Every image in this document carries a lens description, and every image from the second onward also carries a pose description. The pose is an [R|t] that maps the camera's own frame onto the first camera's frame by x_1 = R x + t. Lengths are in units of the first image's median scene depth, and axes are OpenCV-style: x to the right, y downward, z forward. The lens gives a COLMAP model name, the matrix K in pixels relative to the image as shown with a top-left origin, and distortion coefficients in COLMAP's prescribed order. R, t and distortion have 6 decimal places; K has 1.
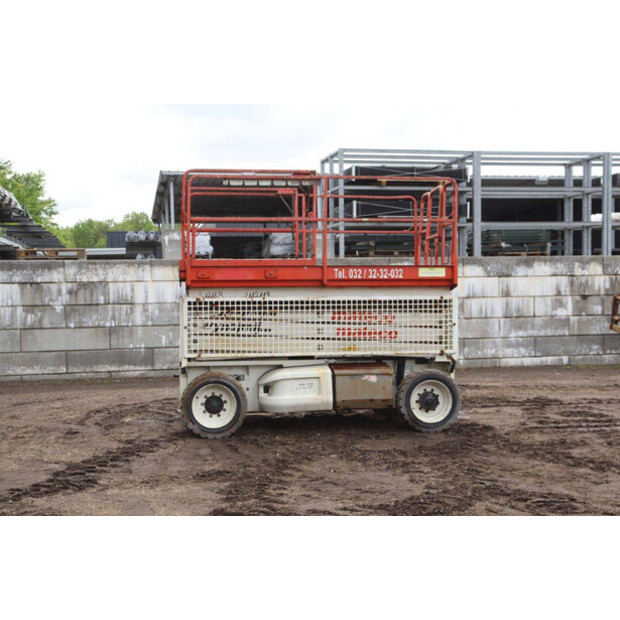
lens RADIAL K [[865.4, 0, 312.0], [0, 865.4, 310.2], [0, 0, 1]] dist [0.050061, 0.000000]
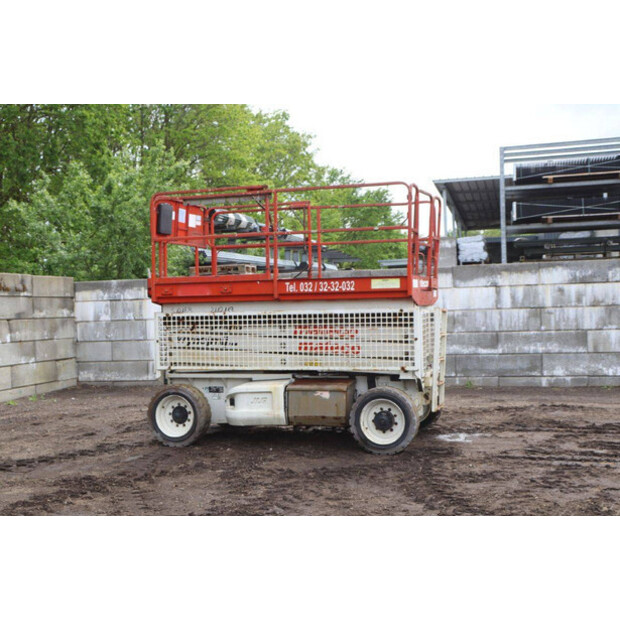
lens RADIAL K [[865.4, 0, 305.4], [0, 865.4, 306.9], [0, 0, 1]] dist [0.050061, 0.000000]
pose [[0.896476, -0.011525, -0.442943, 0.479463], [0.007182, 0.999908, -0.011481, -0.008466], [0.443034, 0.007111, 0.896476, 0.120551]]
